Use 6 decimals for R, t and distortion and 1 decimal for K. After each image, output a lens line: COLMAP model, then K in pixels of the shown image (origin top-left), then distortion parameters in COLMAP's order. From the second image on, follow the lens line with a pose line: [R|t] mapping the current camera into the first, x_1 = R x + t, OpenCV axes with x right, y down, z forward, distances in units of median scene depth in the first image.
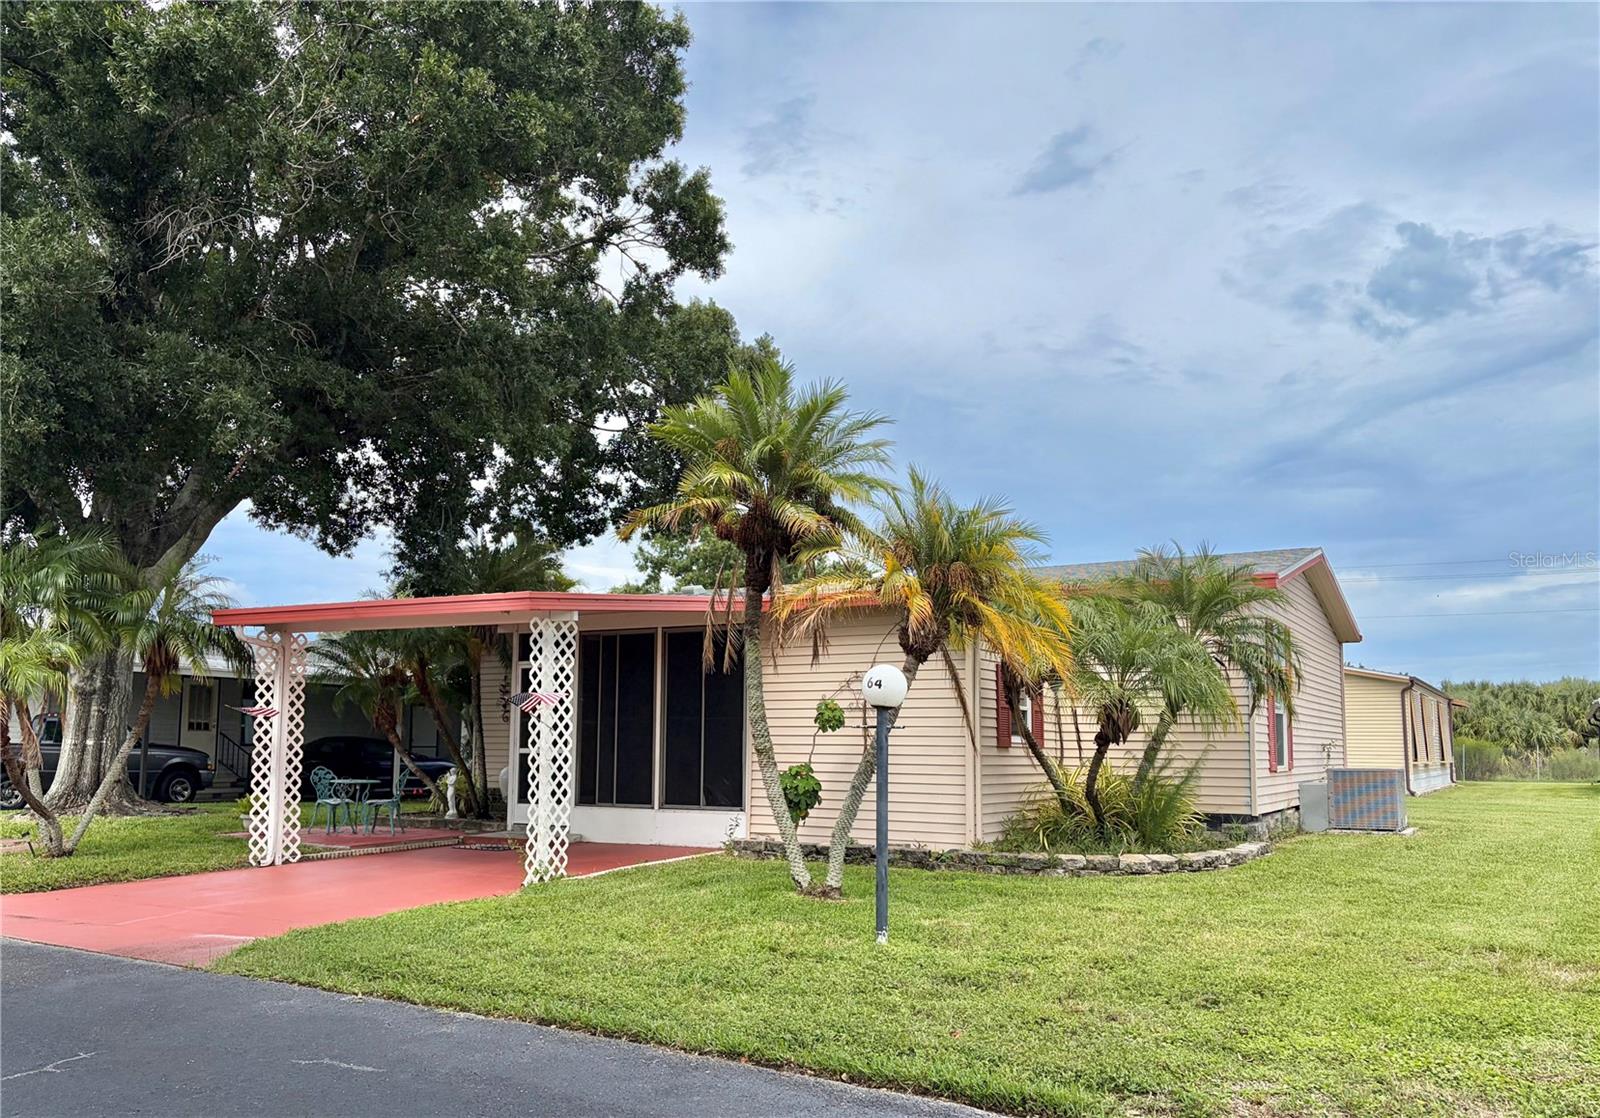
lens RADIAL K [[1235.4, 0, 799.9], [0, 1235.4, 565.4], [0, 0, 1]] dist [0.003784, 0.004431]
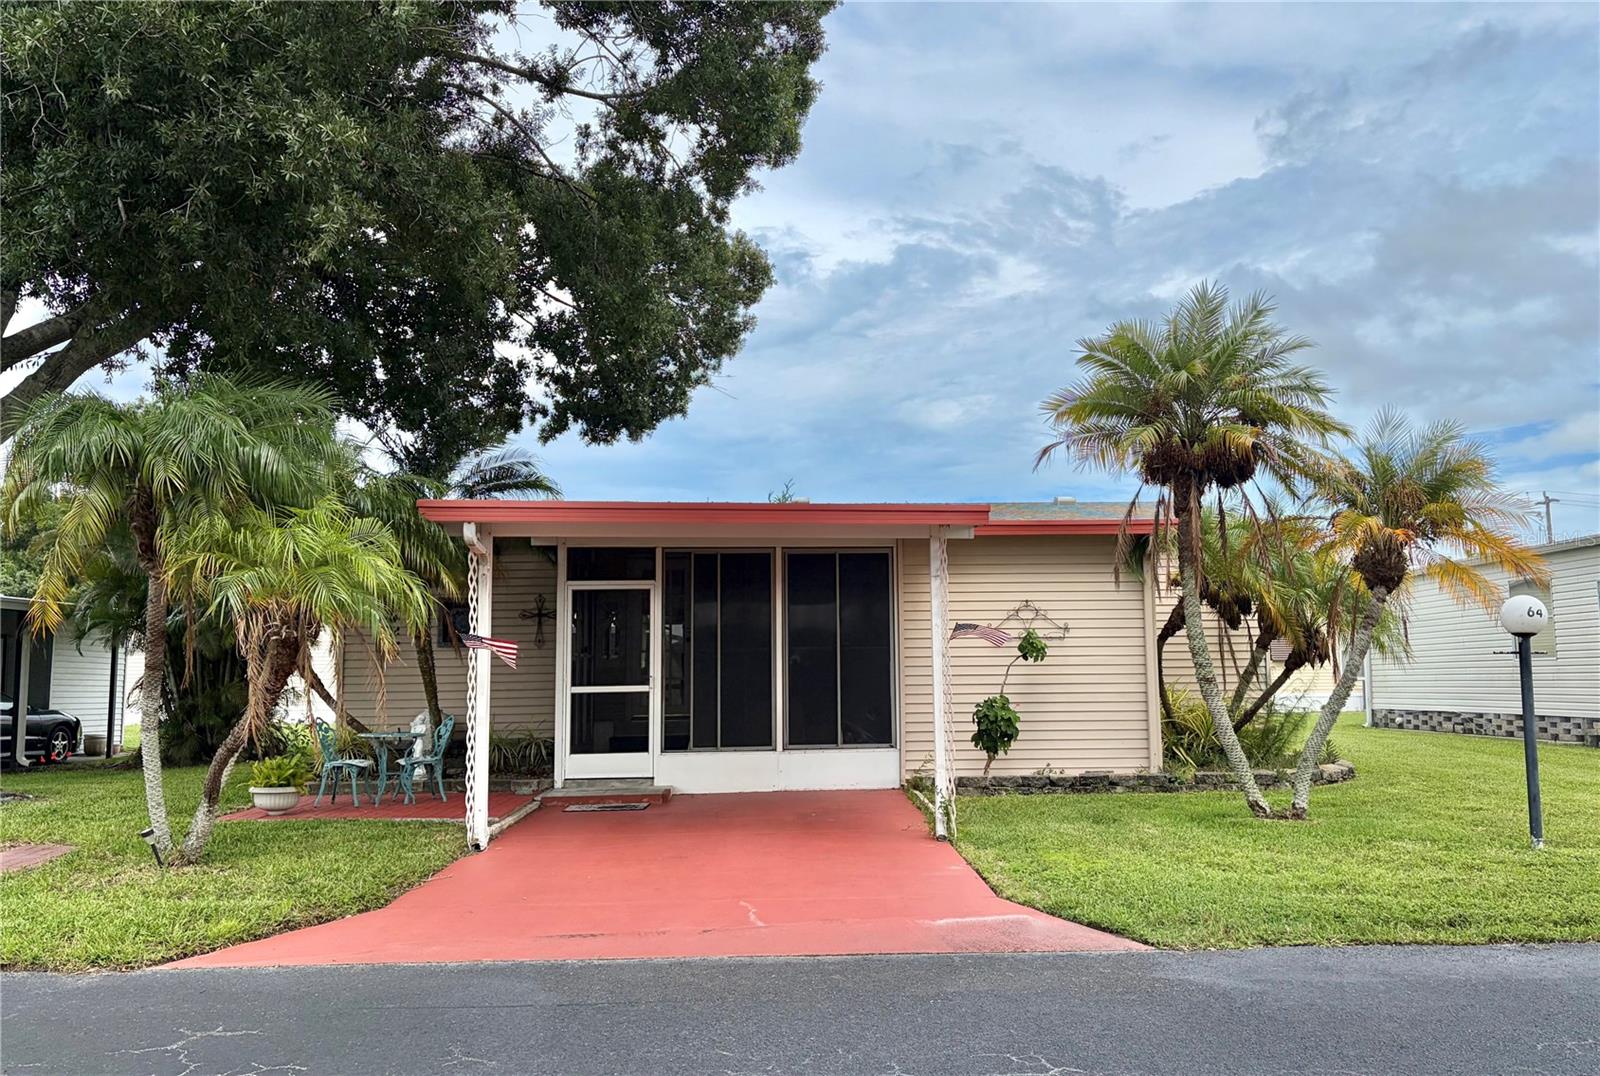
lens RADIAL K [[1232.0, 0, 799.7], [0, 1232.0, 539.6], [0, 0, 1]] dist [0.029166, 0.001743]
pose [[0.829214, 0.045607, 0.557068, -0.604254], [-0.063884, 0.997867, 0.013397, 0.032844], [-0.555269, -0.046697, 0.830359, 0.260930]]
